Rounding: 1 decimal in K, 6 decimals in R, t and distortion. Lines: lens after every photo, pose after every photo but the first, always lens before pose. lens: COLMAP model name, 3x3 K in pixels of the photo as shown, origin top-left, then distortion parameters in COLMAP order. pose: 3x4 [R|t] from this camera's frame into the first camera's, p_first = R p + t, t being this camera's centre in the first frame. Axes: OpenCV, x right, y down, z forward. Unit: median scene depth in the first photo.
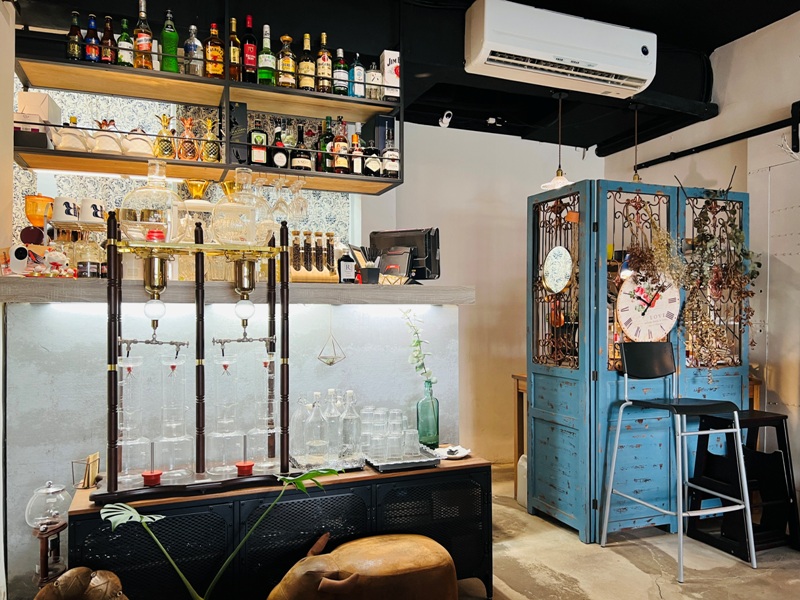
lens RADIAL K [[606.4, 0, 393.1], [0, 606.4, 306.1], [0, 0, 1]] dist [0.046609, -0.054365]
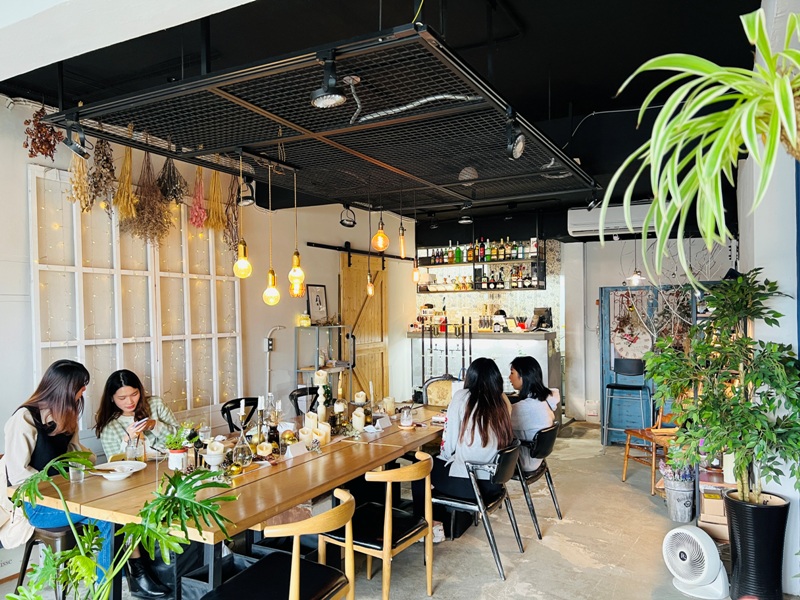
lens RADIAL K [[606.4, 0, 404.6], [0, 606.4, 304.8], [0, 0, 1]] dist [0.046609, -0.054365]
pose [[0.649380, -0.012796, -0.760357, 1.664831], [0.012659, 0.999902, -0.006017, -0.141777], [0.760359, -0.005718, 0.649478, -1.113676]]
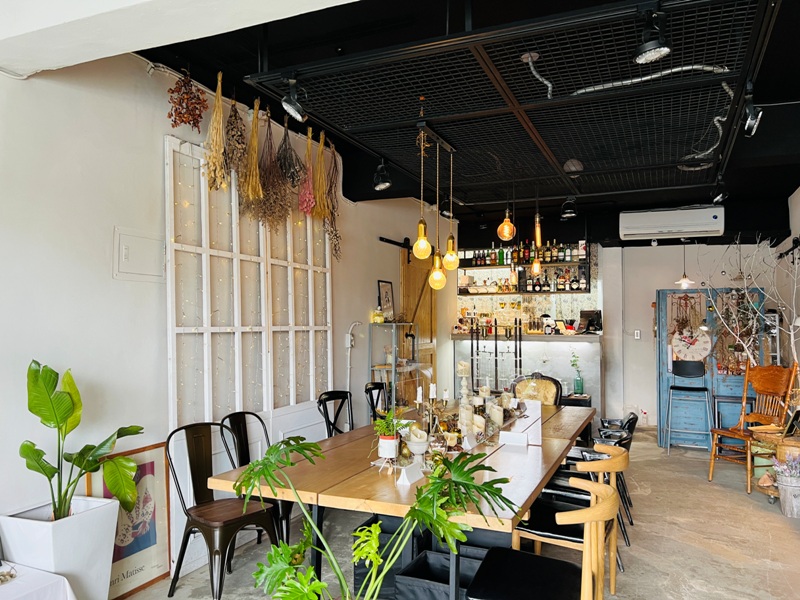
lens RADIAL K [[606.4, 0, 404.0], [0, 606.4, 301.7], [0, 0, 1]] dist [0.046609, -0.054365]
pose [[0.707324, -0.022614, -0.706527, 1.337847], [0.000182, 0.999494, -0.031809, -0.090756], [0.706889, 0.022371, 0.706970, -1.389711]]
